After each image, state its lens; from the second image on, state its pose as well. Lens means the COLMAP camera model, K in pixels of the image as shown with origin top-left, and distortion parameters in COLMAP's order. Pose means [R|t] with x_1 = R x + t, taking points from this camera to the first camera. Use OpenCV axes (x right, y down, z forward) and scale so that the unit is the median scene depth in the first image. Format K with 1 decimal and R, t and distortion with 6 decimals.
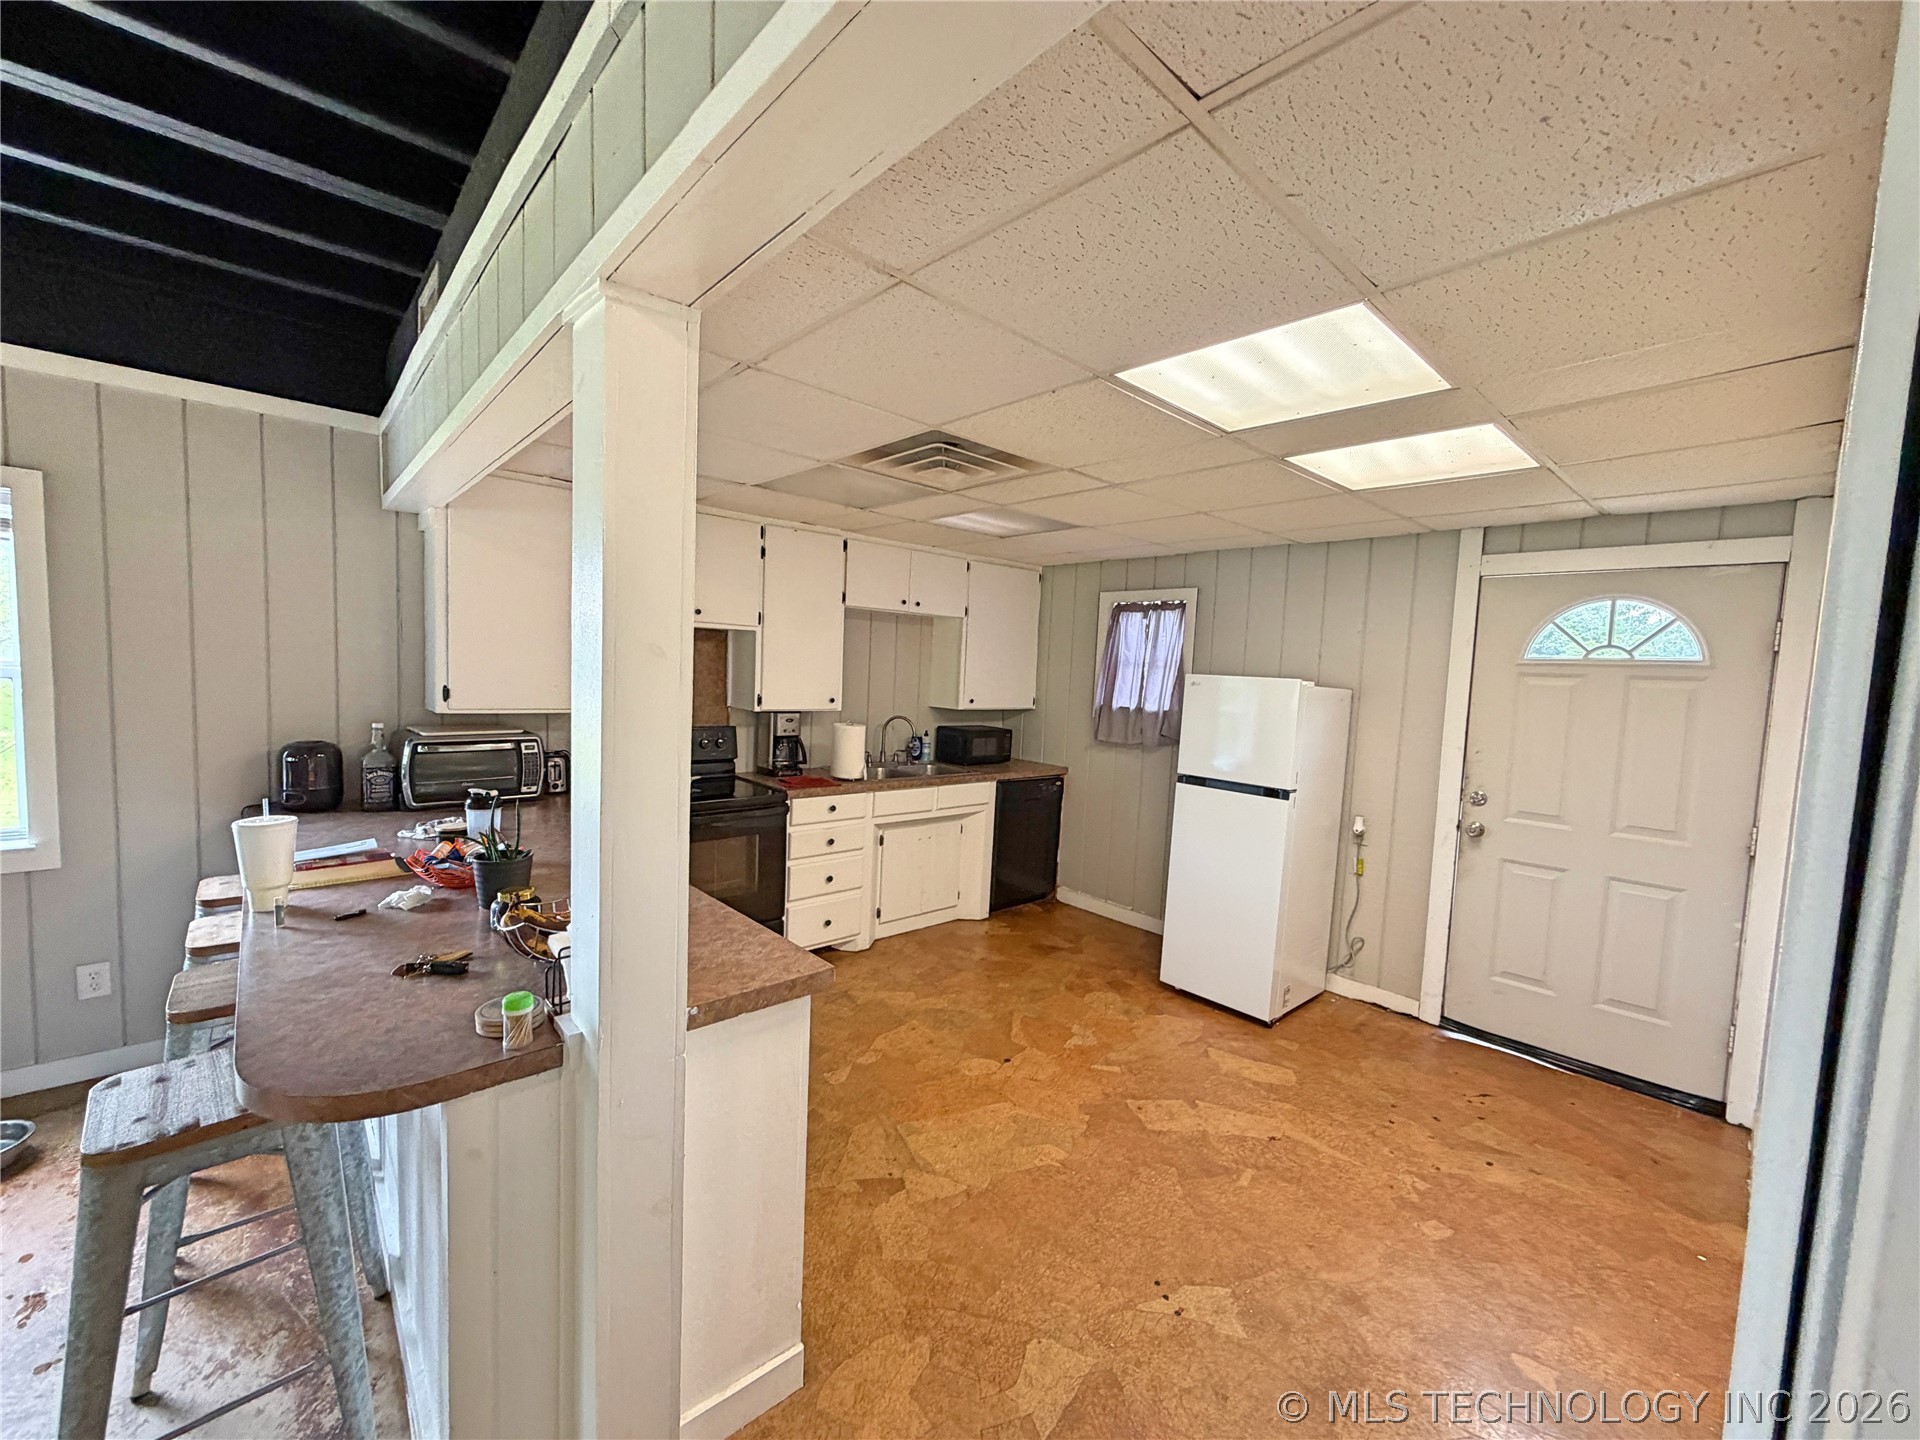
lens RADIAL K [[759.5, 0, 947.2], [0, 759.5, 725.1], [0, 0, 1]] dist [-0.000548, 0.000140]
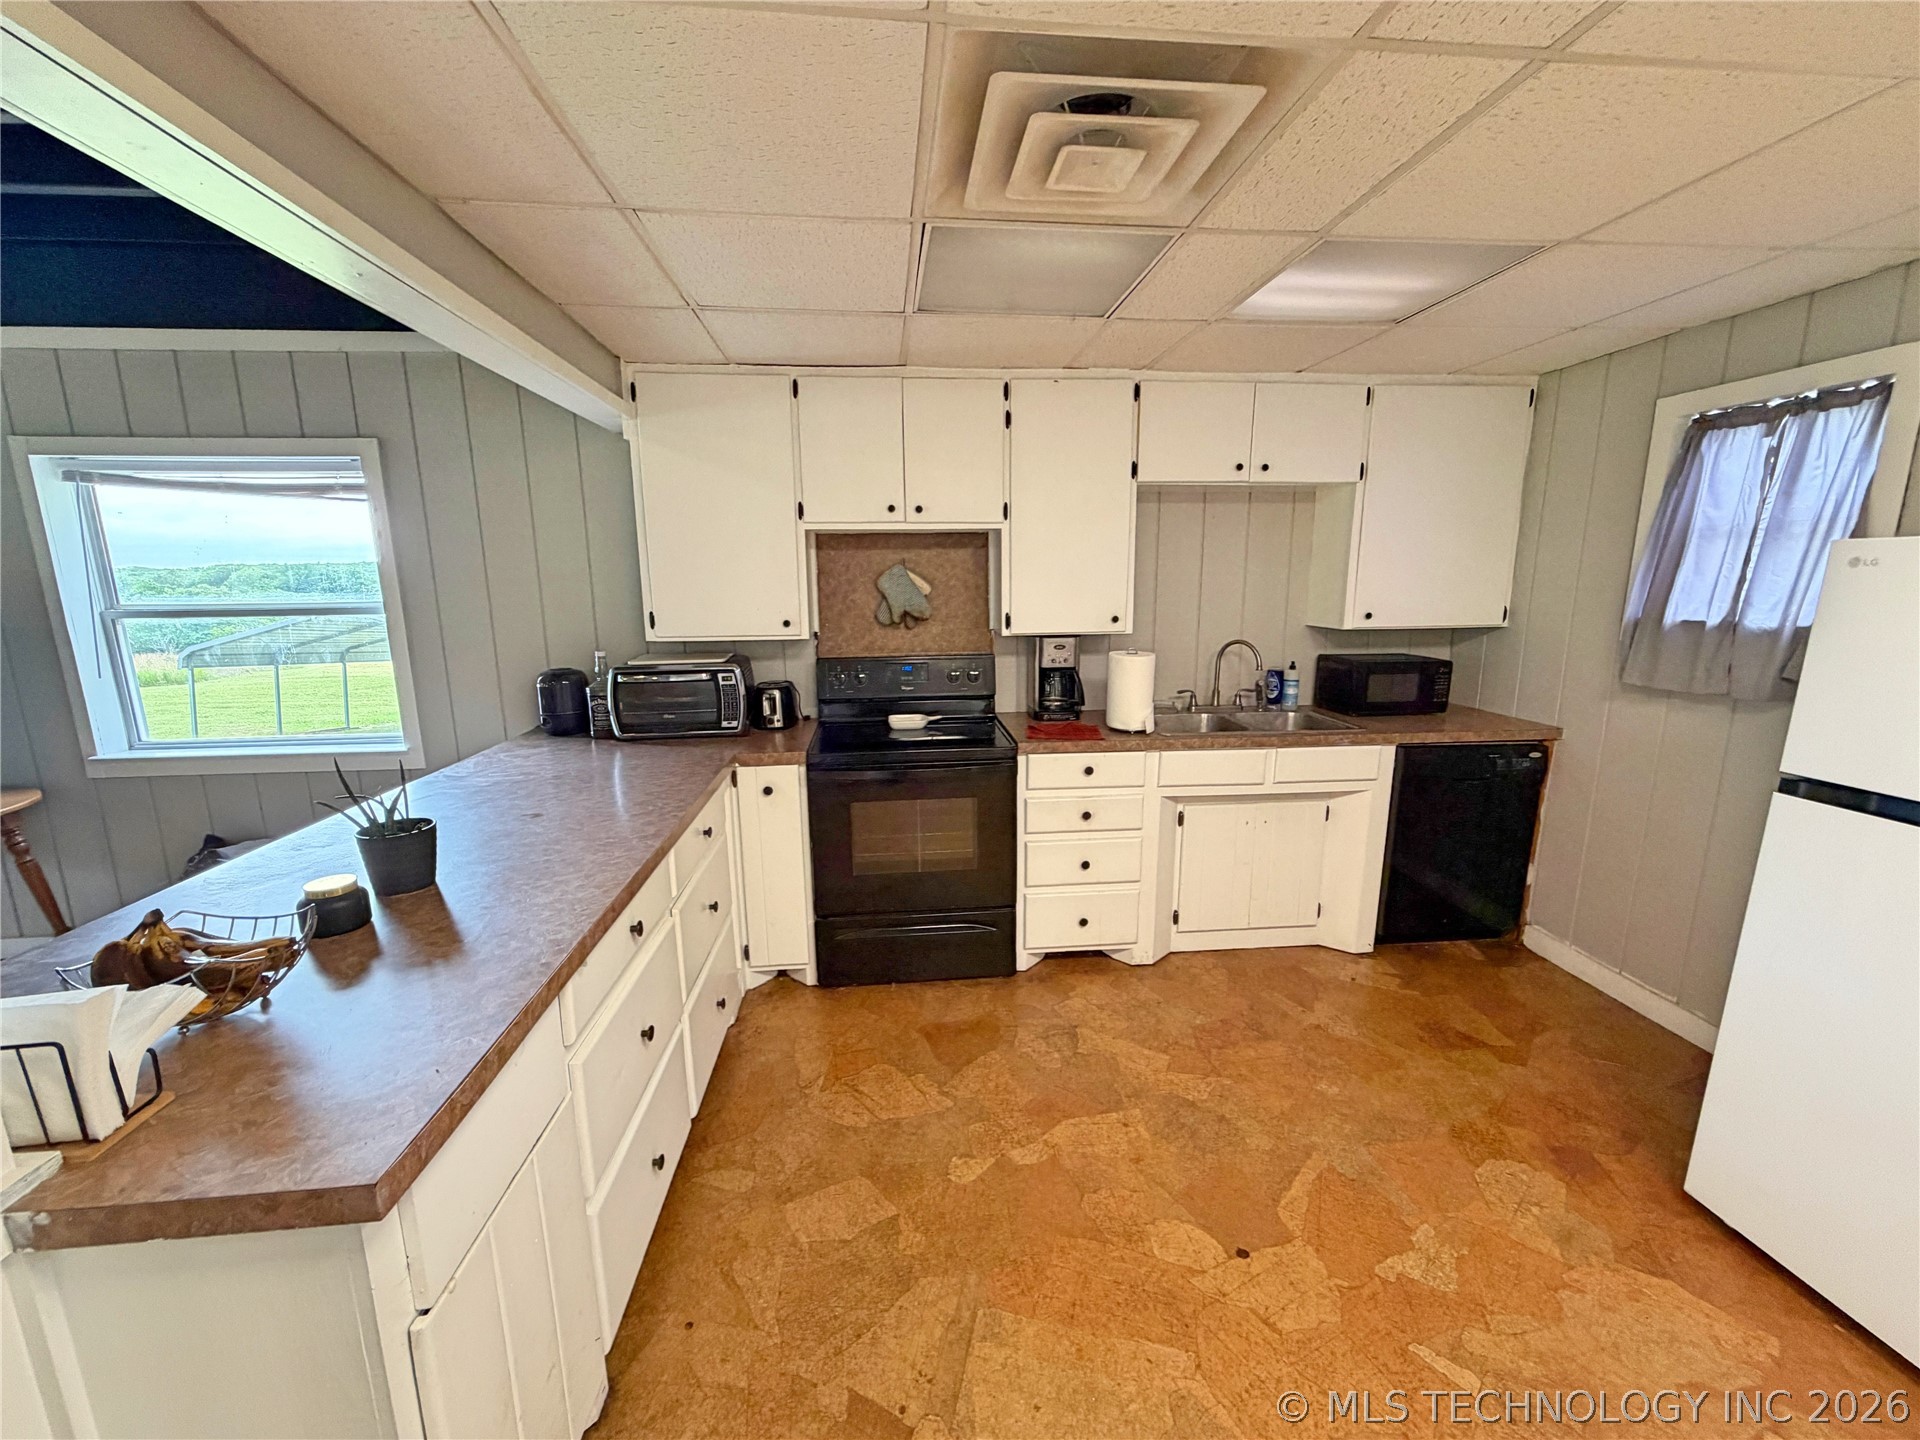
lens RADIAL K [[759.5, 0, 952.2], [0, 759.5, 723.5], [0, 0, 1]] dist [-0.000548, 0.000140]
pose [[0.804420, 0.061691, -0.590849, 0.147727], [-0.001326, 0.994777, 0.102060, -0.007069], [0.594060, -0.081315, 0.800301, 0.307898]]
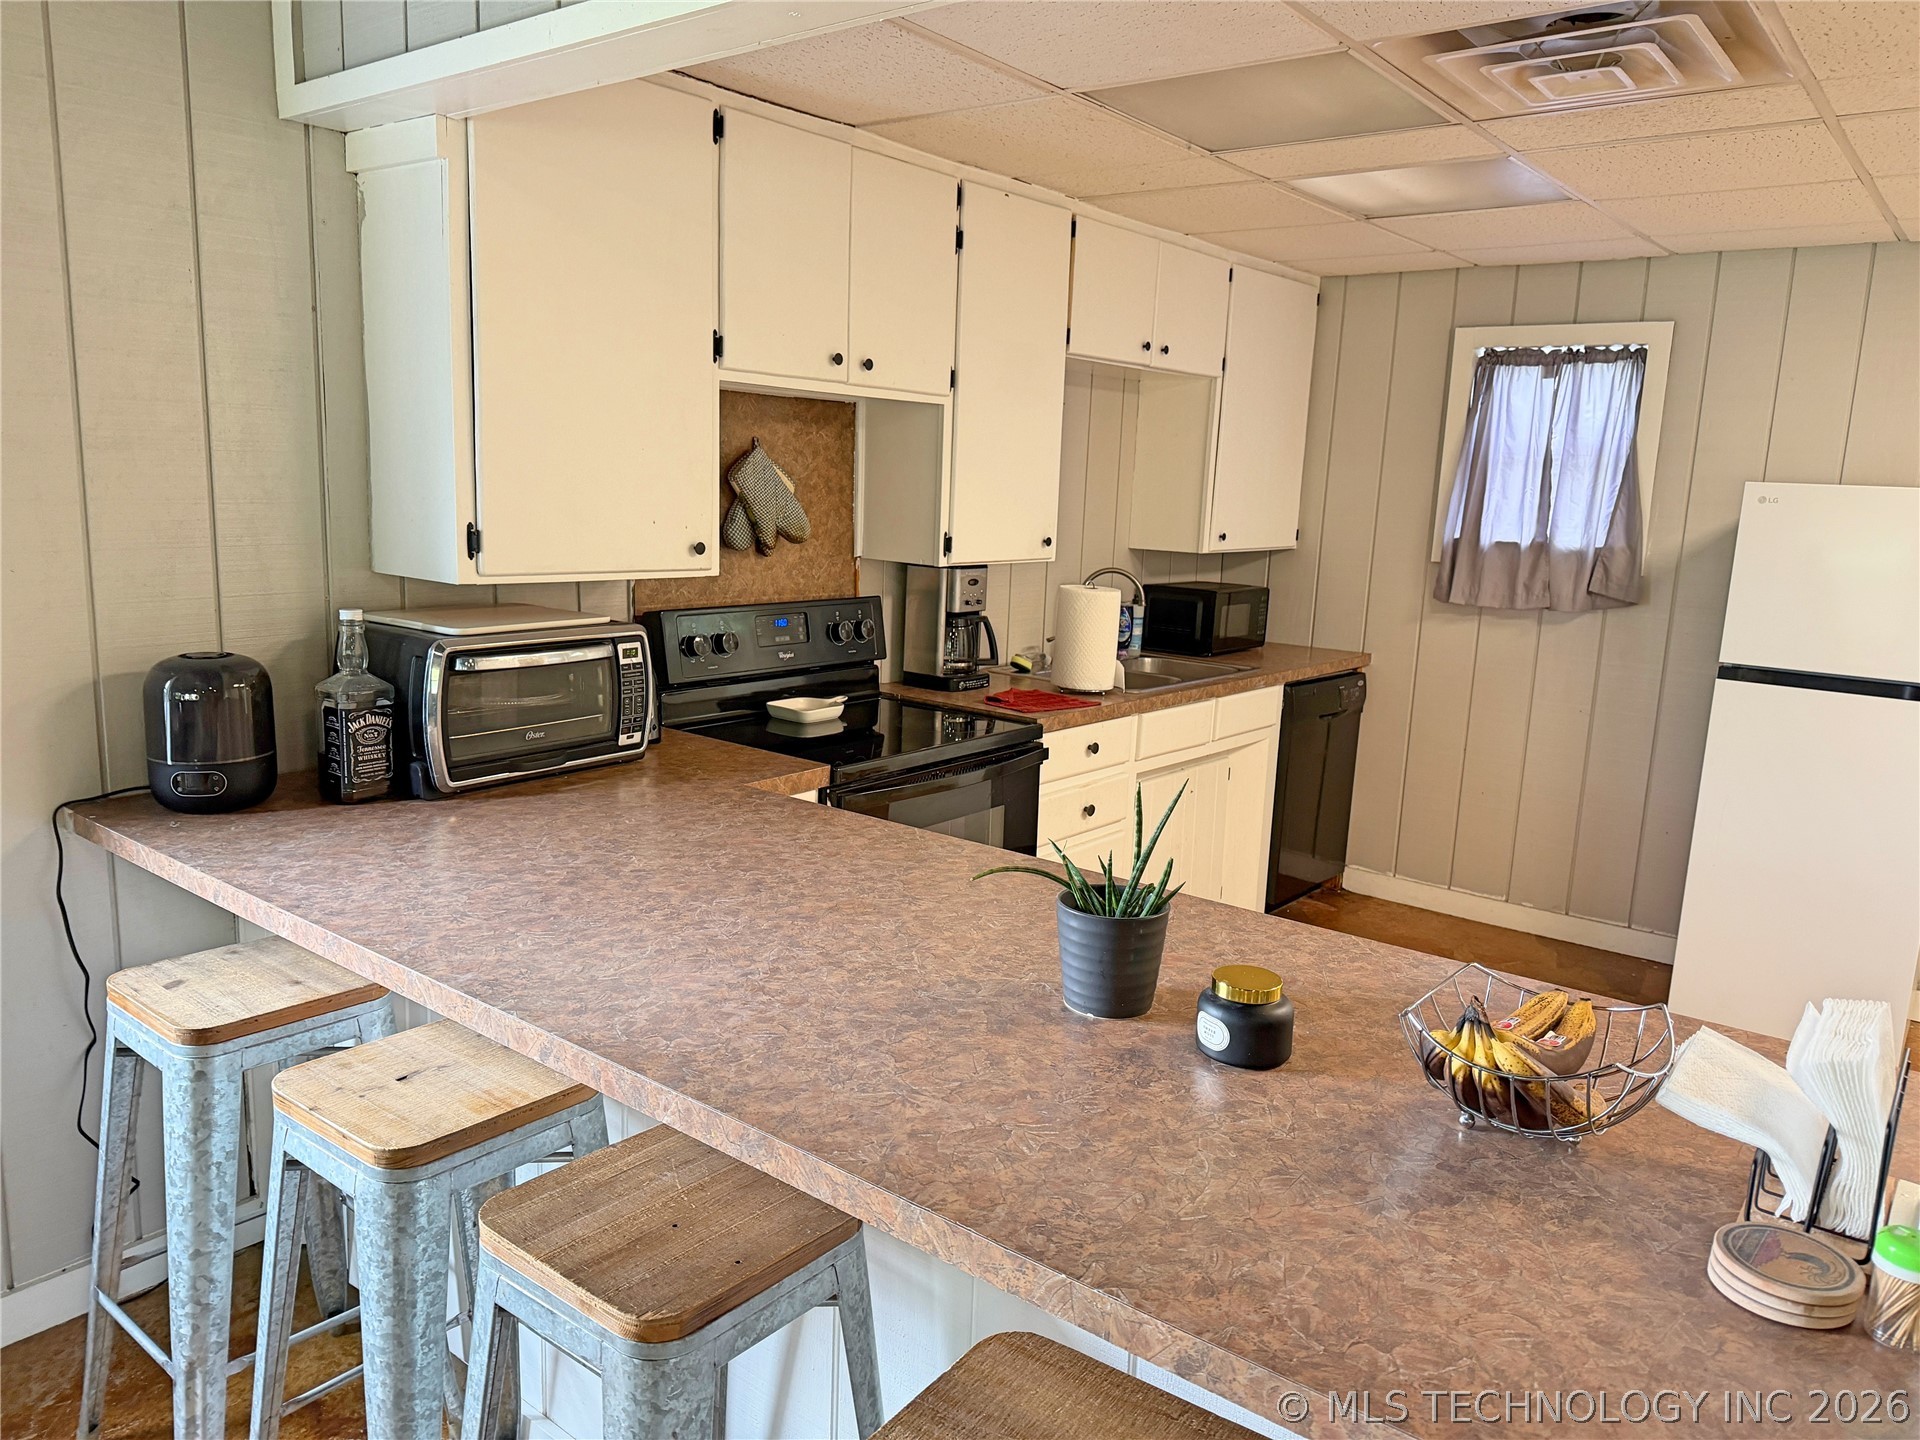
lens RADIAL K [[1348.8, 0, 962.1], [0, 1348.8, 732.7], [0, 0, 1]] dist [0.048973, -0.013944]
pose [[0.985227, -0.038478, 0.166875, -0.349830], [0.018260, 0.992480, 0.121038, -0.014458], [-0.170277, -0.116203, 0.978521, 0.087250]]
